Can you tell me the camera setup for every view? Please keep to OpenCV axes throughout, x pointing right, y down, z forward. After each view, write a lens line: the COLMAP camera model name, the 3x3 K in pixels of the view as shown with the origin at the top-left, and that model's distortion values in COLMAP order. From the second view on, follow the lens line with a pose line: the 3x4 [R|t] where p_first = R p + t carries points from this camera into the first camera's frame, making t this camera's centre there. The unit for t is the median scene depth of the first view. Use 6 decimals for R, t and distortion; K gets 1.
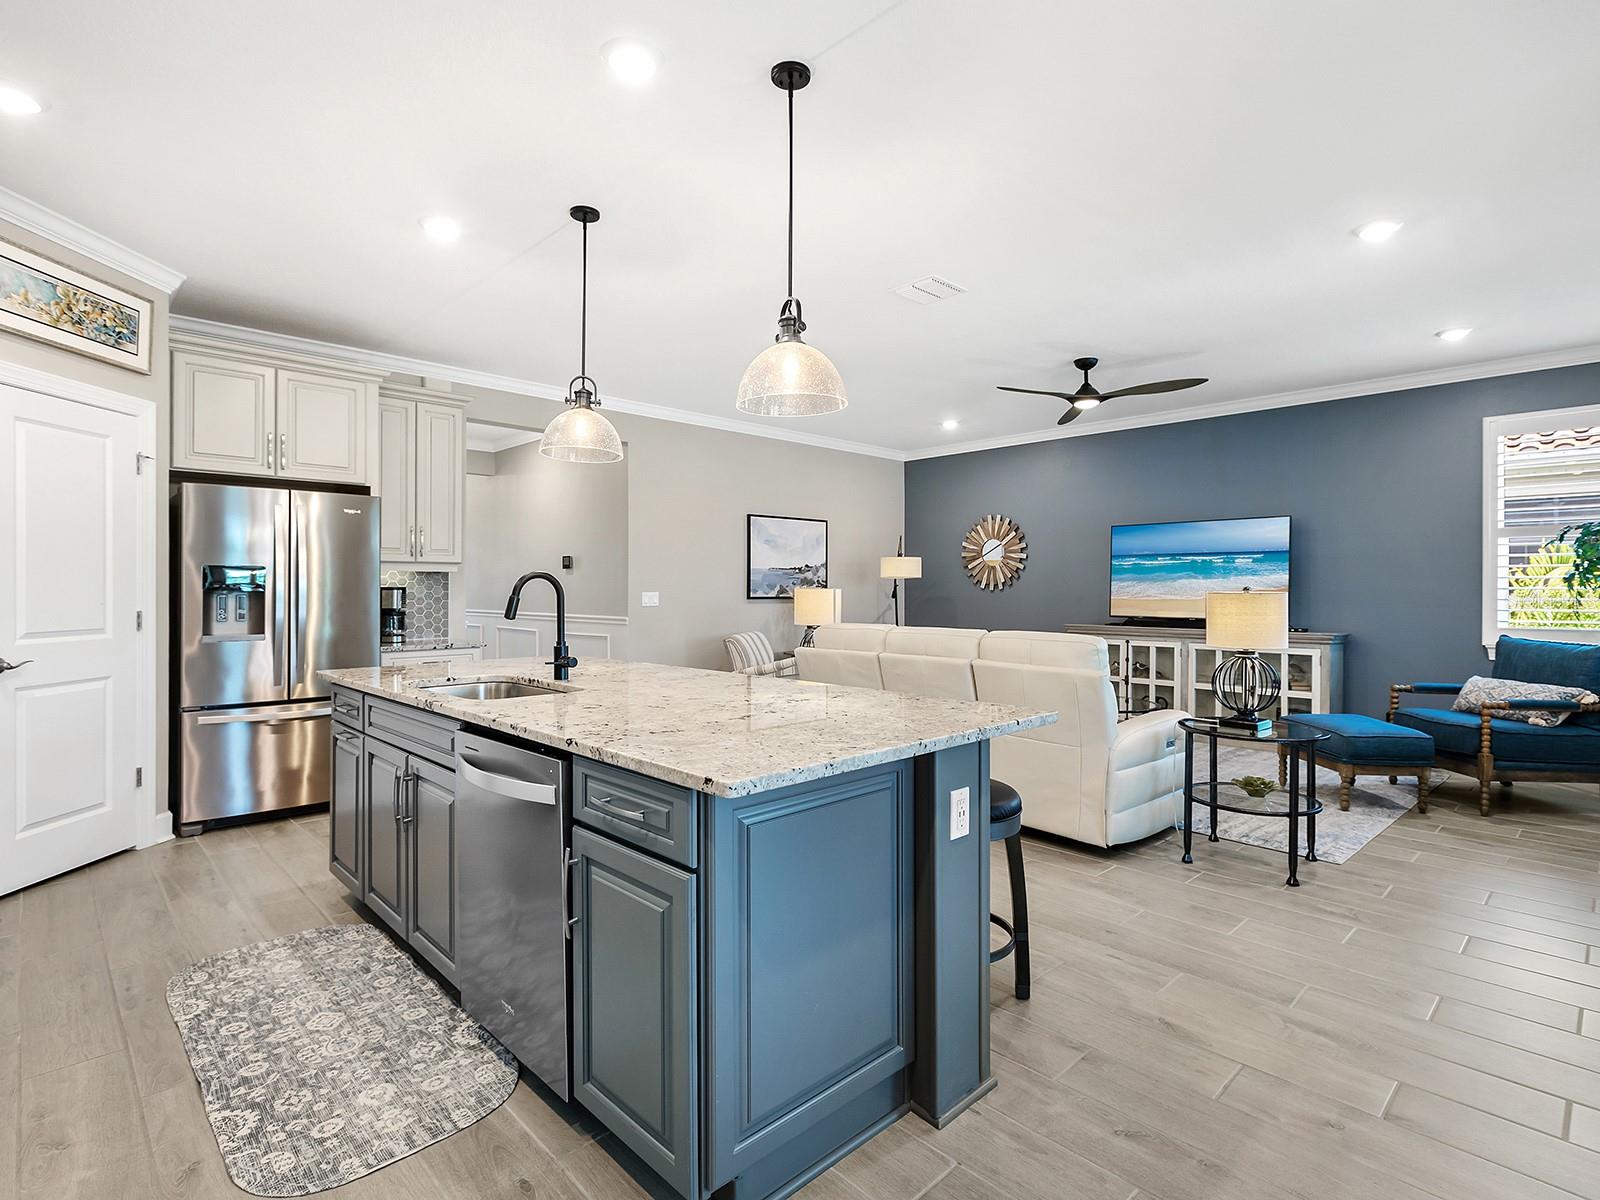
lens RADIAL K [[812.6, 0, 813.2], [0, 812.6, 586.4], [0, 0, 1]] dist [0.001106, 0.001943]
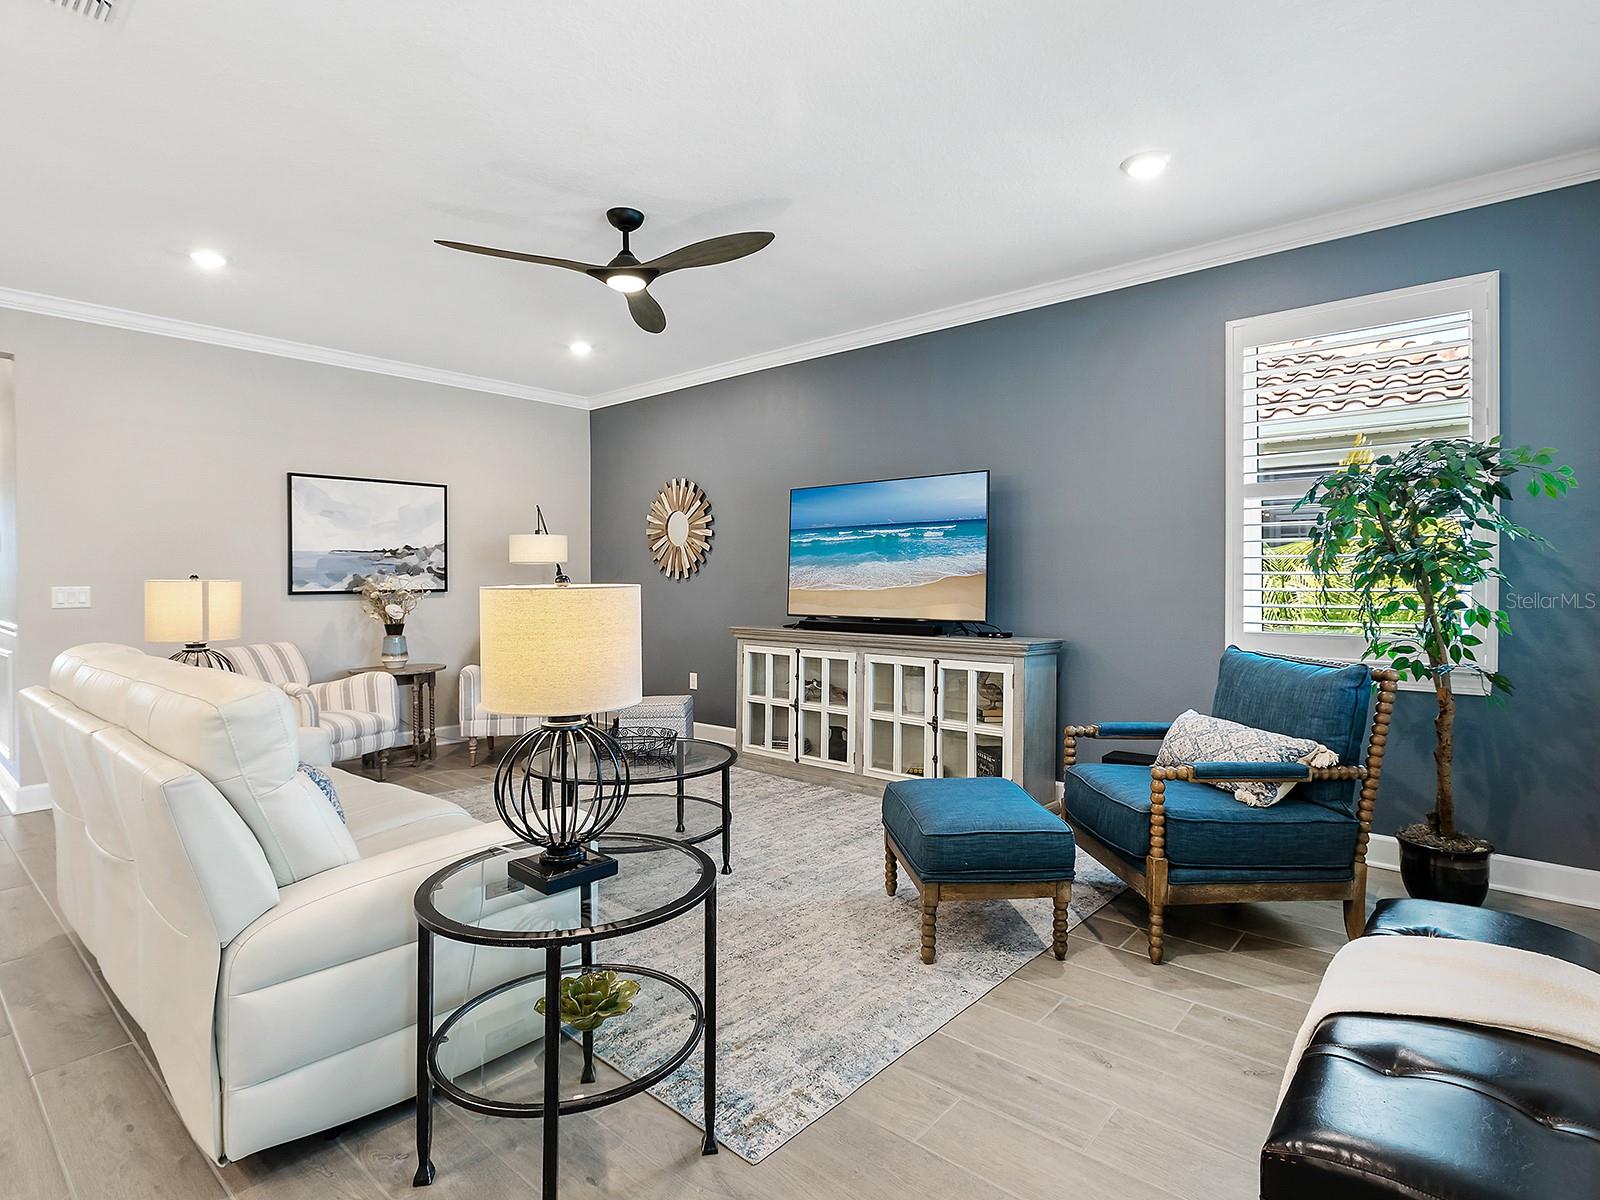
lens RADIAL K [[812.6, 0, 825.2], [0, 812.6, 581.9], [0, 0, 1]] dist [0.001106, 0.001943]
pose [[0.995064, -0.007305, 0.098964, 0.534996], [0.006483, 0.999942, 0.008626, 0.002996], [-0.099021, -0.007942, 0.995054, 0.450523]]
